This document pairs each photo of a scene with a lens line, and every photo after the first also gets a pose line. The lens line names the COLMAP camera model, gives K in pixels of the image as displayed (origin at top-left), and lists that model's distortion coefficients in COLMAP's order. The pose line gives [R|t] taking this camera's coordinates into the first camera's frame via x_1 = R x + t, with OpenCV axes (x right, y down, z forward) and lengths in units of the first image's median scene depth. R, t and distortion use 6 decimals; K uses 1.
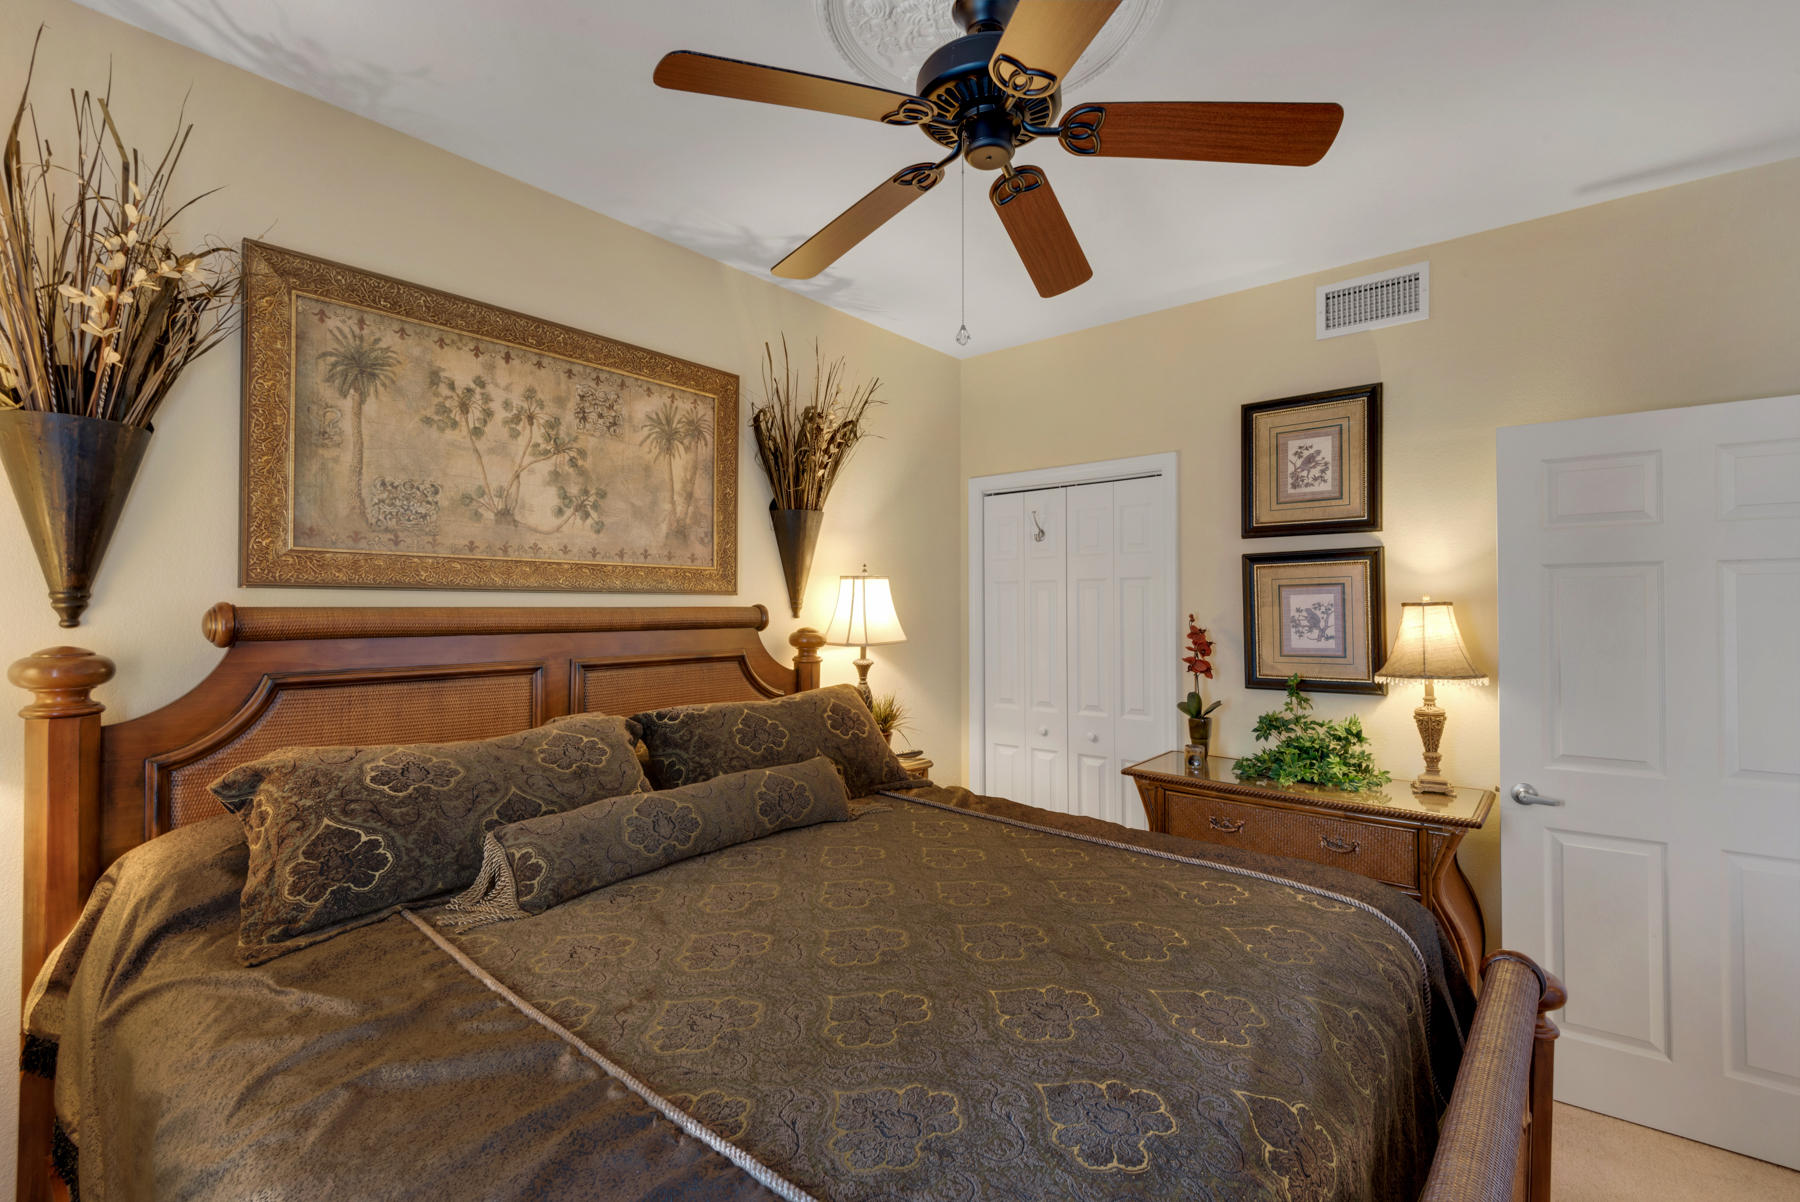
lens RADIAL K [[811.1, 0, 909.4], [0, 811.1, 610.0], [0, 0, 1]] dist [0.030251, -0.014544]
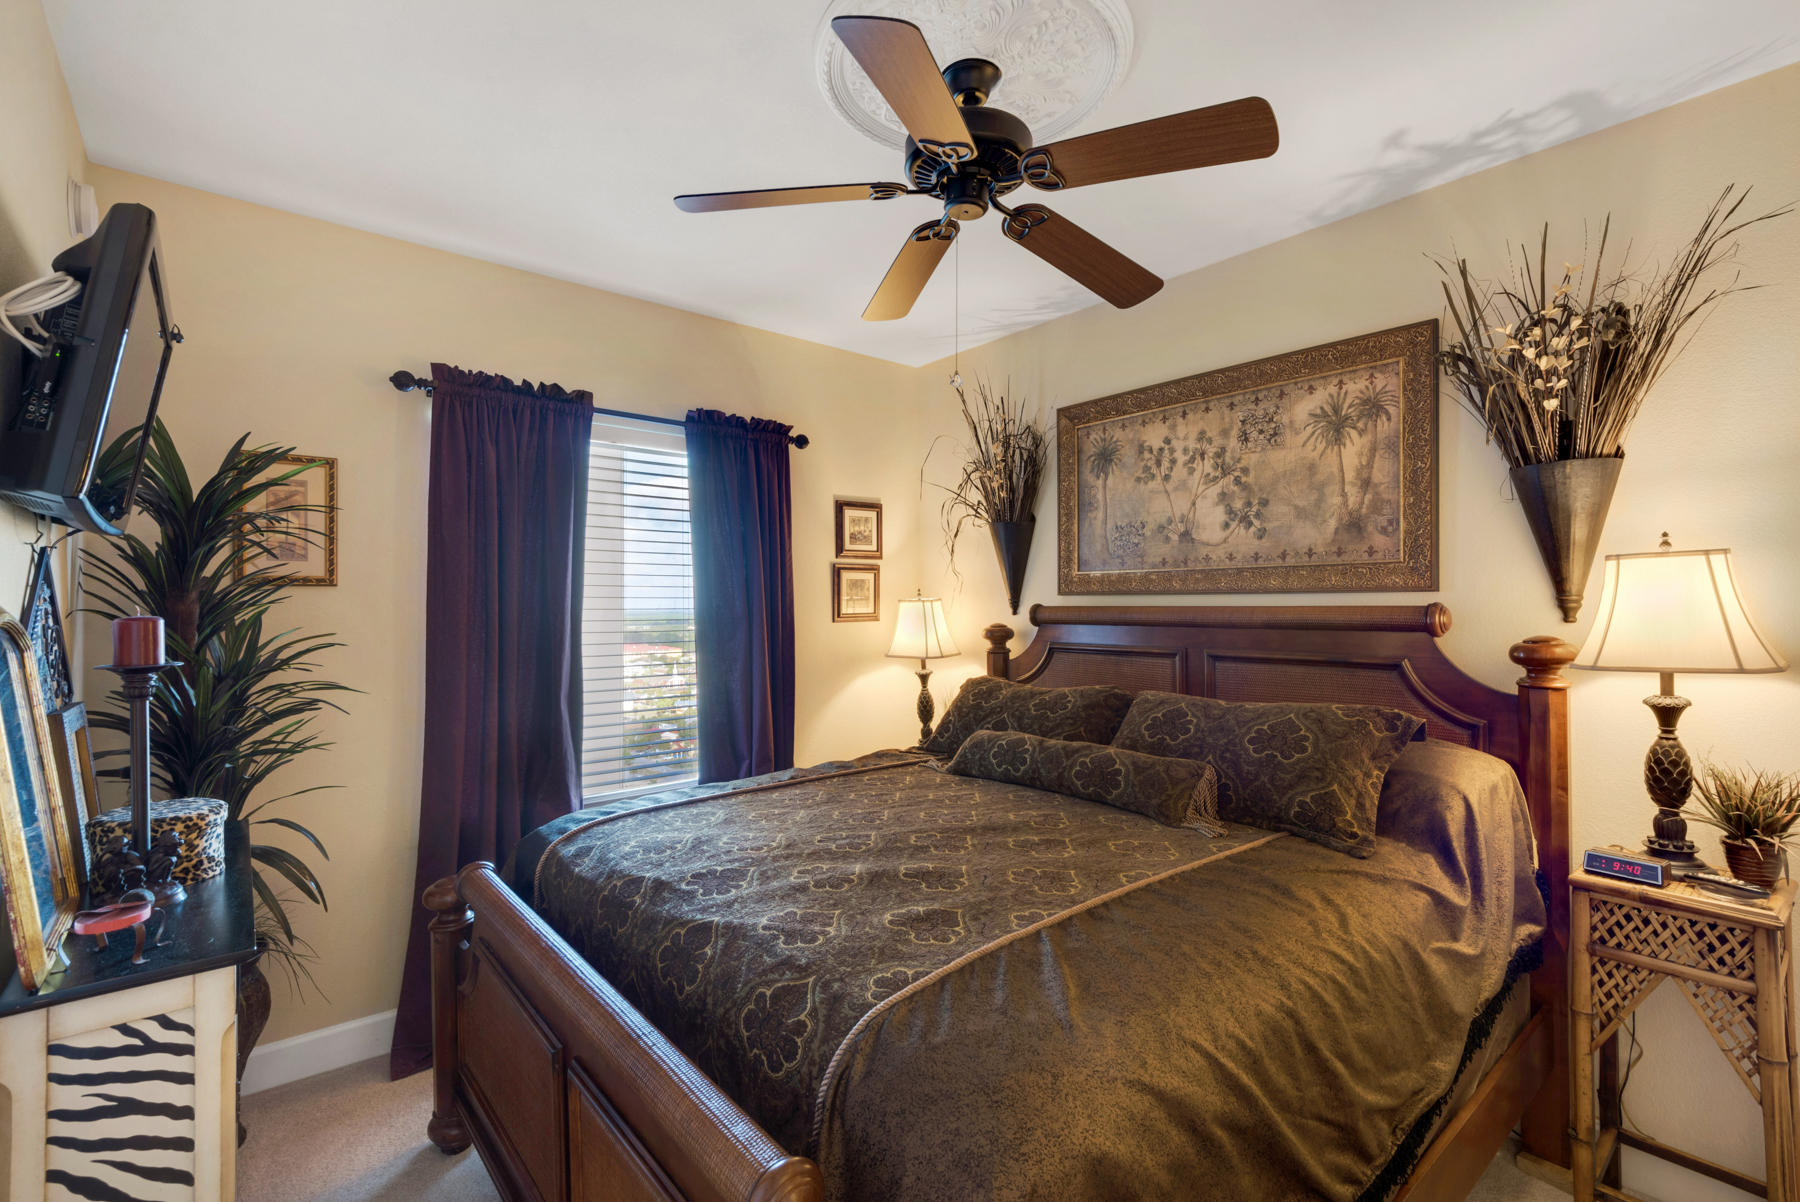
lens RADIAL K [[811.1, 0, 909.4], [0, 811.1, 610.0], [0, 0, 1]] dist [0.030251, -0.014544]
pose [[-0.179321, 0.008045, -0.983758, 0.812425], [0.000593, 0.999967, 0.008070, -0.007593], [0.983790, 0.000864, -0.179320, 0.753045]]
